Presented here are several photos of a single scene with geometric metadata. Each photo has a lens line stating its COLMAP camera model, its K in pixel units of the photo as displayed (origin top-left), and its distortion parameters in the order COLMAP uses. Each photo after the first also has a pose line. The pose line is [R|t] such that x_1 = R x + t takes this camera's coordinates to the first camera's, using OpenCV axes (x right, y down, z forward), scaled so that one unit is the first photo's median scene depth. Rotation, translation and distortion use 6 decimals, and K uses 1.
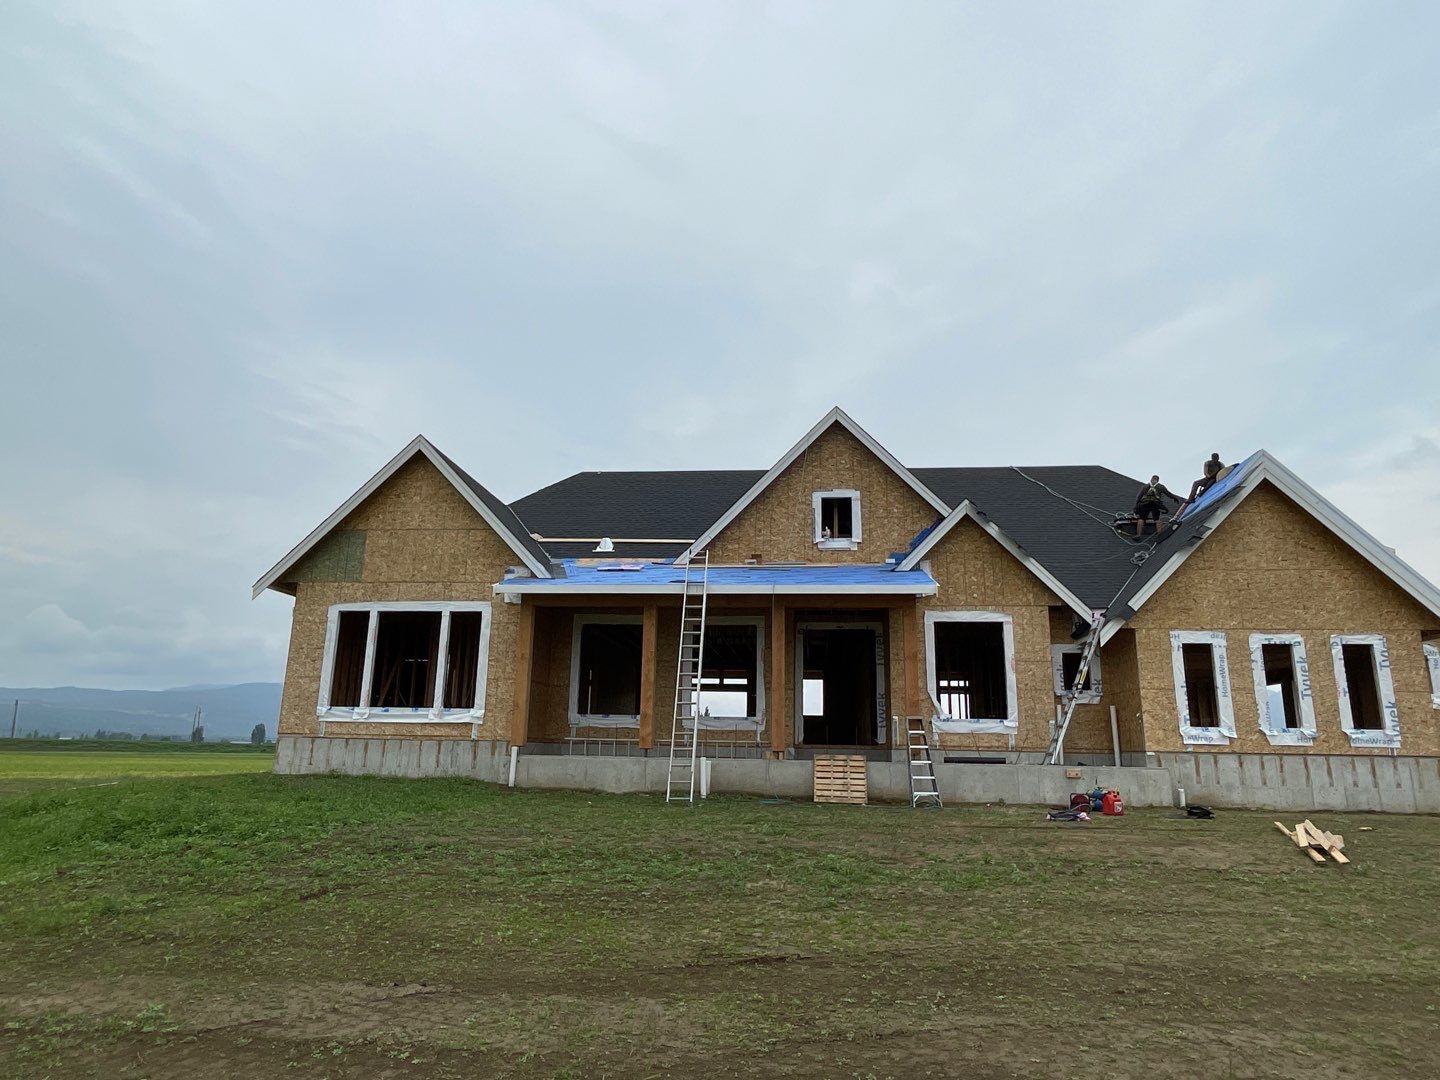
lens RADIAL K [[910.7, 0, 696.2], [0, 910.7, 540.0], [0, 0, 1]] dist [-0.005913, -0.002629]
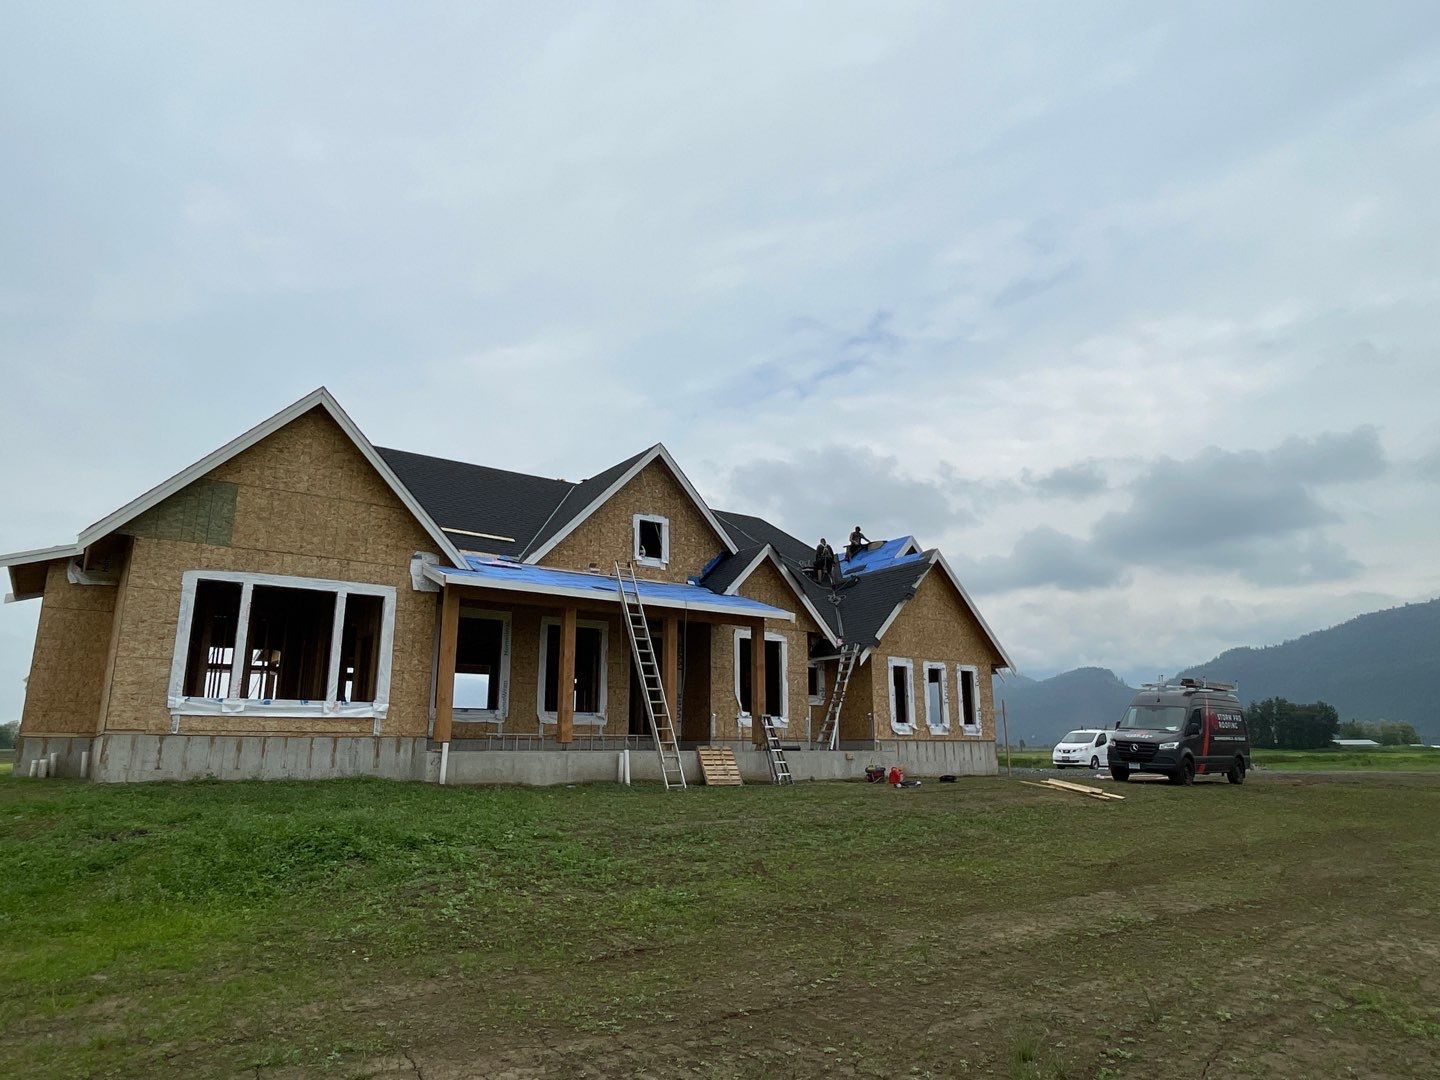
lens RADIAL K [[910.7, 0, 696.2], [0, 910.7, 540.0], [0, 0, 1]] dist [-0.005913, -0.002629]
pose [[0.743779, 0.130190, 0.655625, -0.630250], [-0.141856, 0.989250, -0.035509, 0.010188], [-0.653200, -0.066594, 0.754252, 0.107978]]
